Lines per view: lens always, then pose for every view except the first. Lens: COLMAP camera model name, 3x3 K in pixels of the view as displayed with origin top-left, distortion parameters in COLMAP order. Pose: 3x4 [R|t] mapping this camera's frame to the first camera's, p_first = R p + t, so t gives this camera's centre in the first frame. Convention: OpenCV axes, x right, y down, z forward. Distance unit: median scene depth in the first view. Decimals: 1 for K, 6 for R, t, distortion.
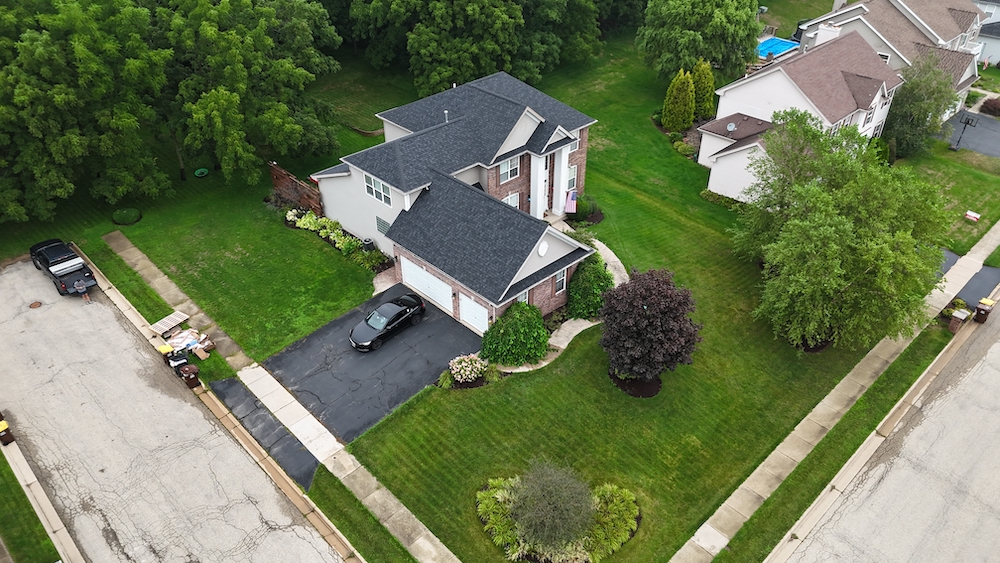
lens RADIAL K [[734.1, 0, 500.0], [0, 734.1, 281.5], [0, 0, 1]] dist [0.067924, -0.055406]
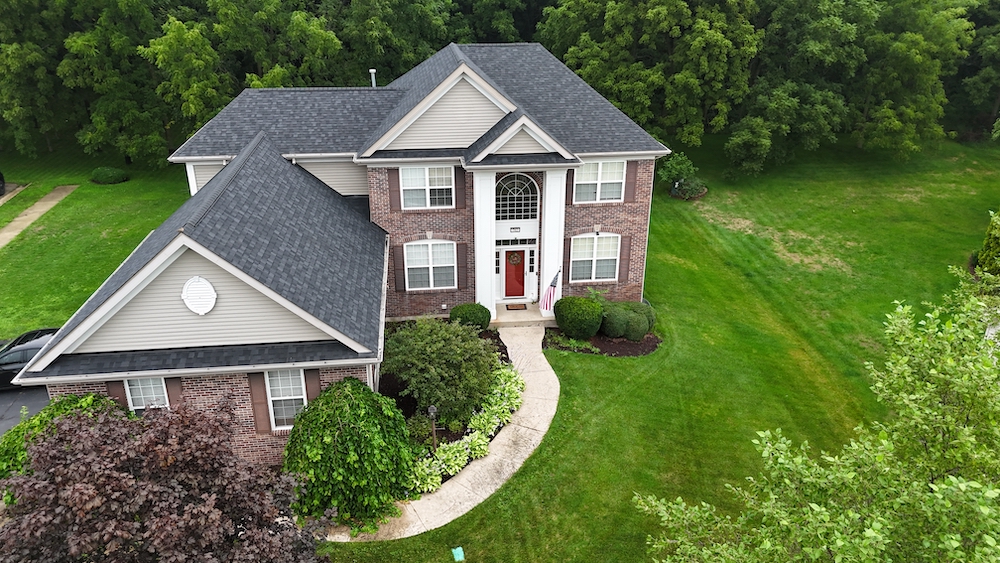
lens RADIAL K [[734.1, 0, 500.0], [0, 734.1, 281.5], [0, 0, 1]] dist [0.067924, -0.055406]
pose [[0.798088, 0.246523, -0.549802, 0.350227], [-0.348293, 0.933331, -0.087088, -0.062229], [0.491678, 0.260996, 0.830743, 0.606239]]
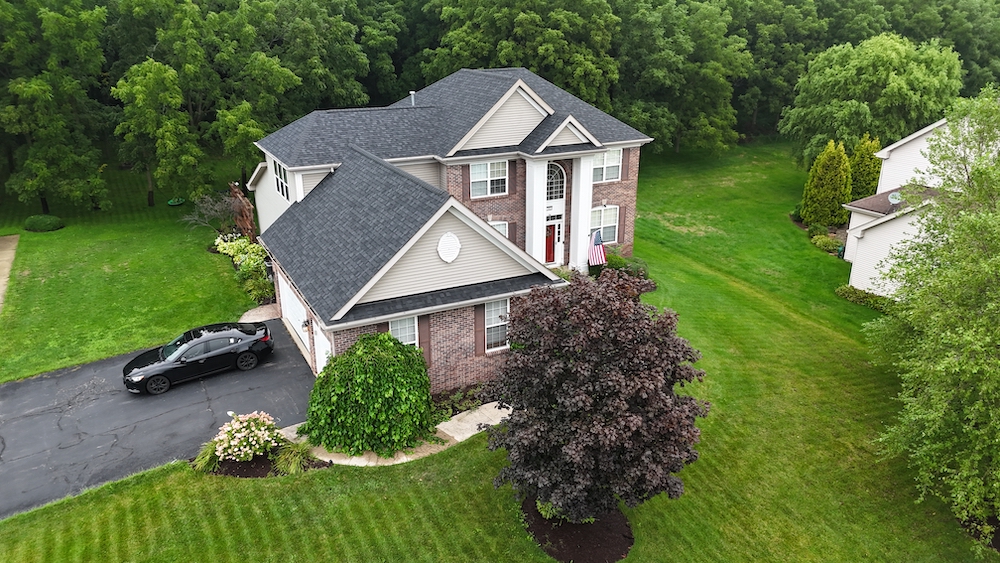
lens RADIAL K [[734.1, 0, 500.0], [0, 734.1, 281.5], [0, 0, 1]] dist [0.067924, -0.055406]
pose [[0.957787, 0.100217, -0.269444, 0.203853], [-0.165693, 0.958371, -0.232529, 0.083407], [0.234924, 0.267359, 0.934521, 0.415253]]
